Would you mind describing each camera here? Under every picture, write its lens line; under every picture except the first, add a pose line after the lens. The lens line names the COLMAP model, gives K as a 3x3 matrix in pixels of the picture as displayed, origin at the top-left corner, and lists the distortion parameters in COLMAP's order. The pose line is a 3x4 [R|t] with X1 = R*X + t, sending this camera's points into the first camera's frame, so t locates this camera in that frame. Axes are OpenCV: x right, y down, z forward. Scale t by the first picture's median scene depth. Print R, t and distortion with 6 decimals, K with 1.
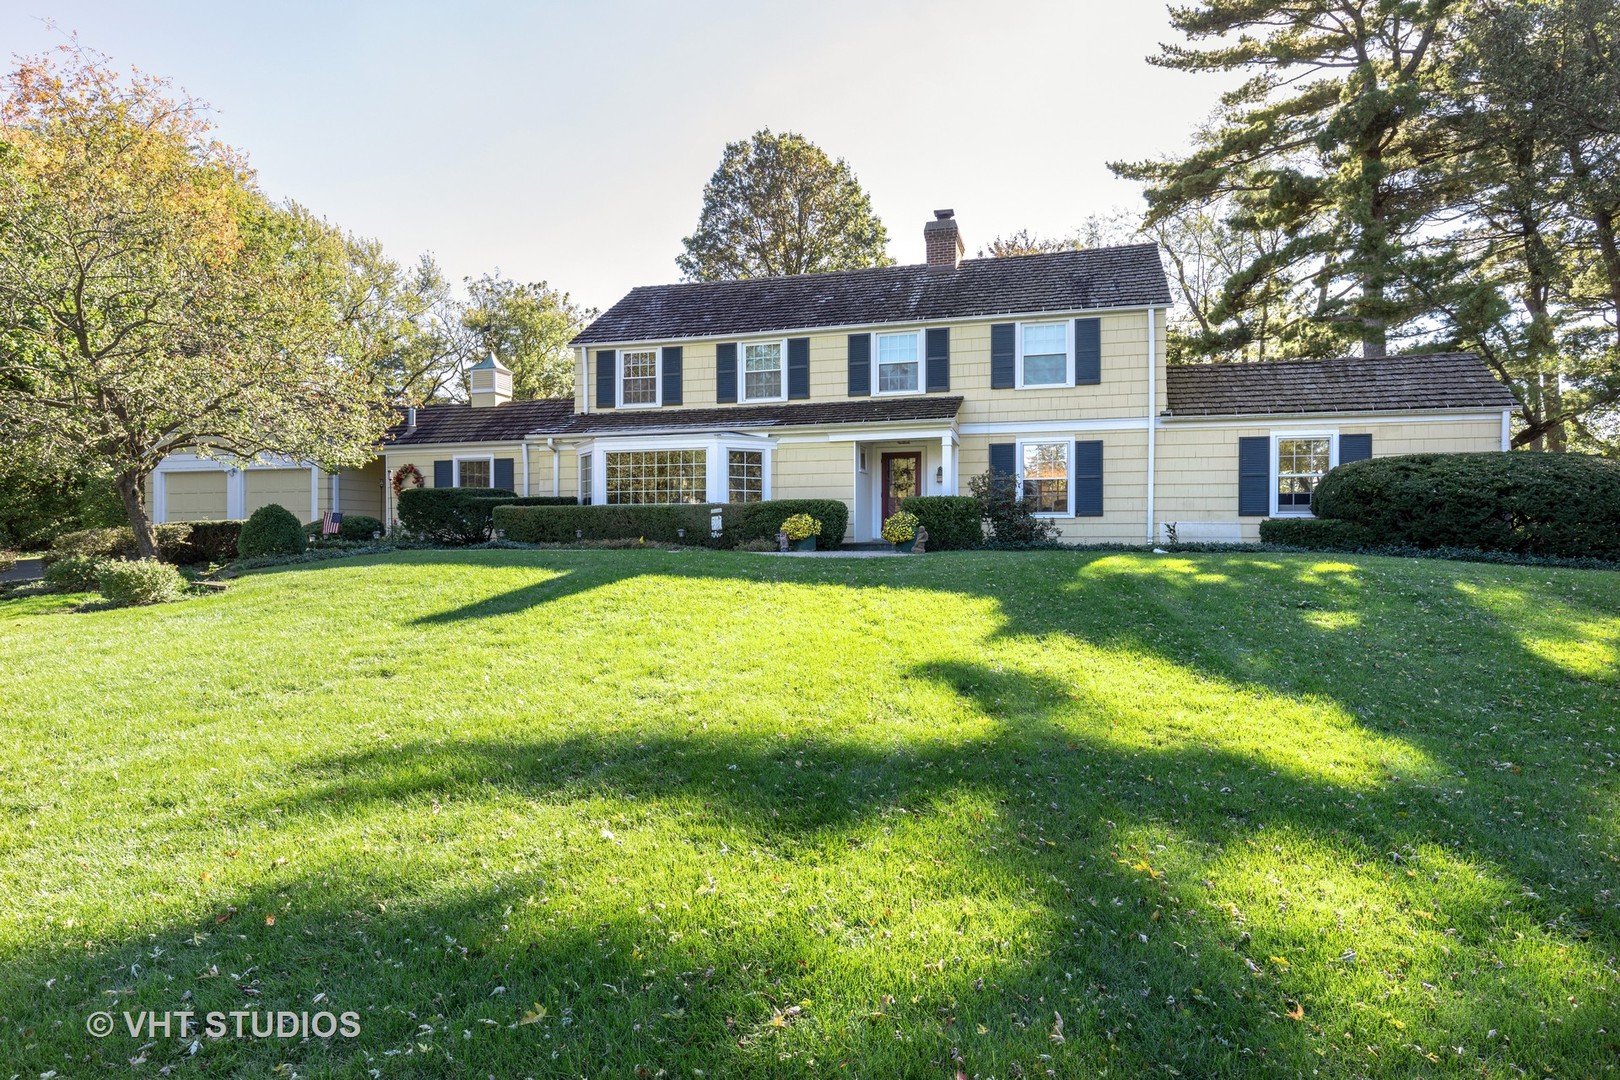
lens RADIAL K [[928.2, 0, 810.0], [0, 928.2, 542.6], [0, 0, 1]] dist [0.000661, 0.000162]
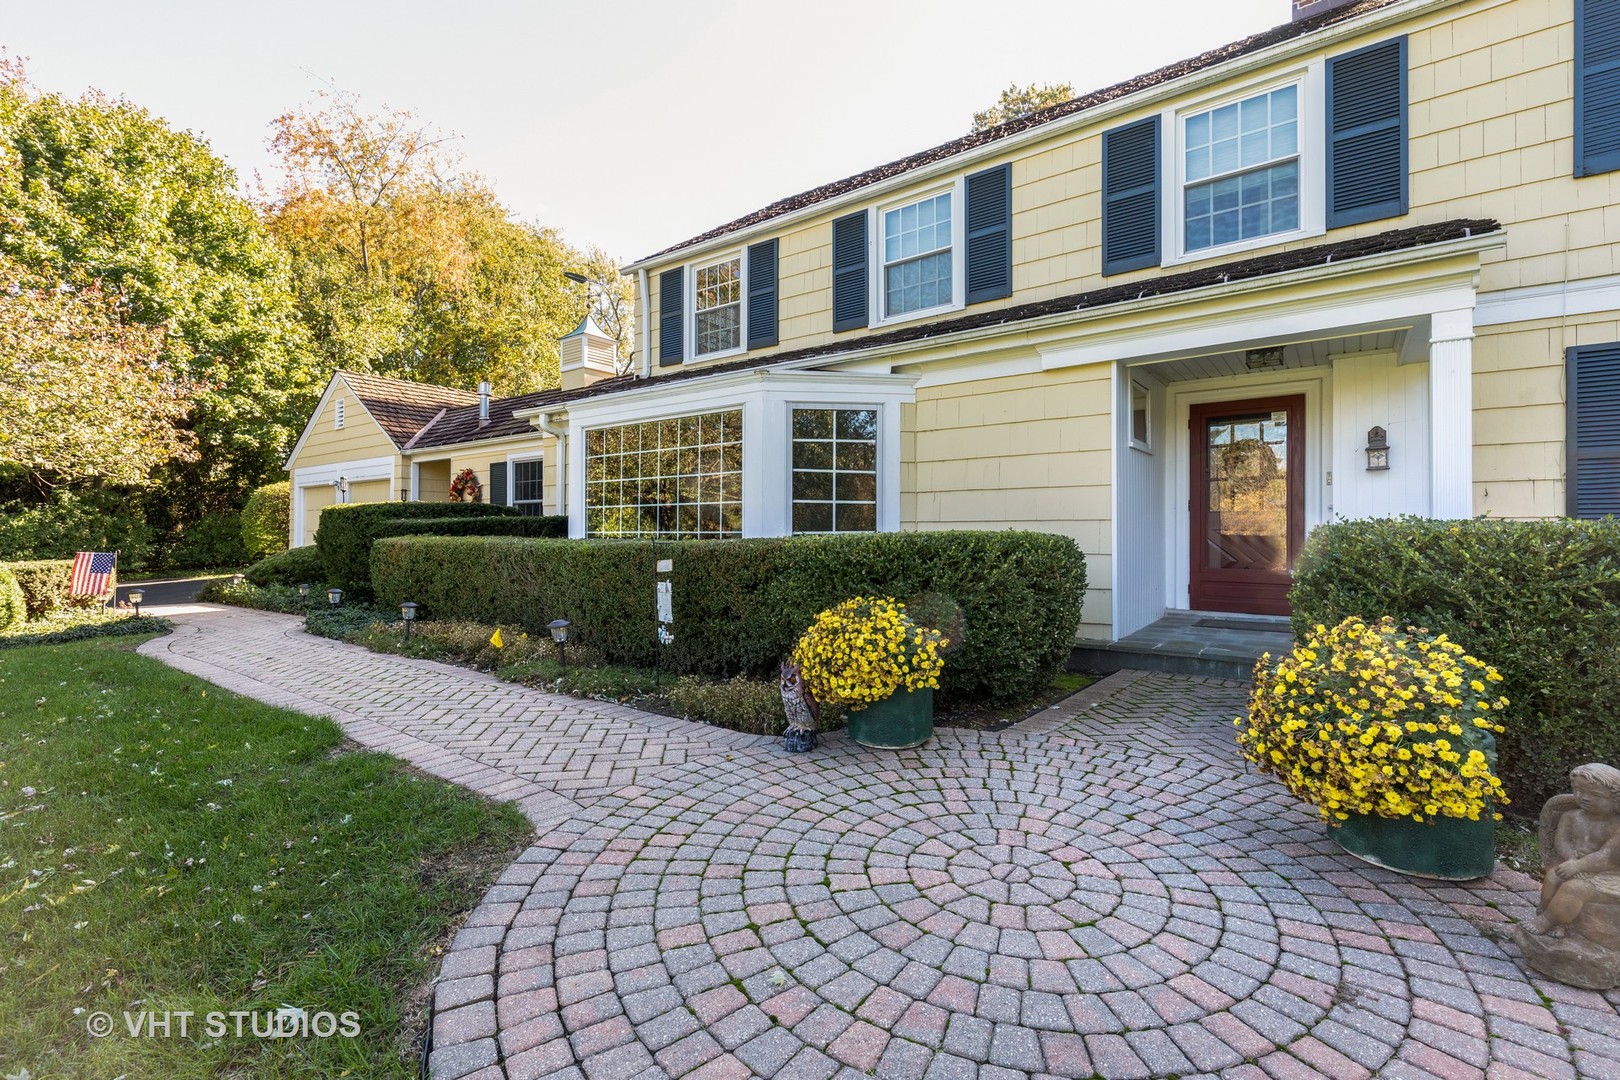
lens RADIAL K [[743.6, 0, 799.1], [0, 743.6, 533.0], [0, 0, 1]] dist [0.000183, -0.000018]
pose [[0.928733, 0.001182, -0.370747, 0.040016], [-0.003182, 0.999984, -0.004782, -0.039114], [0.370735, 0.005621, 0.928722, 0.657784]]
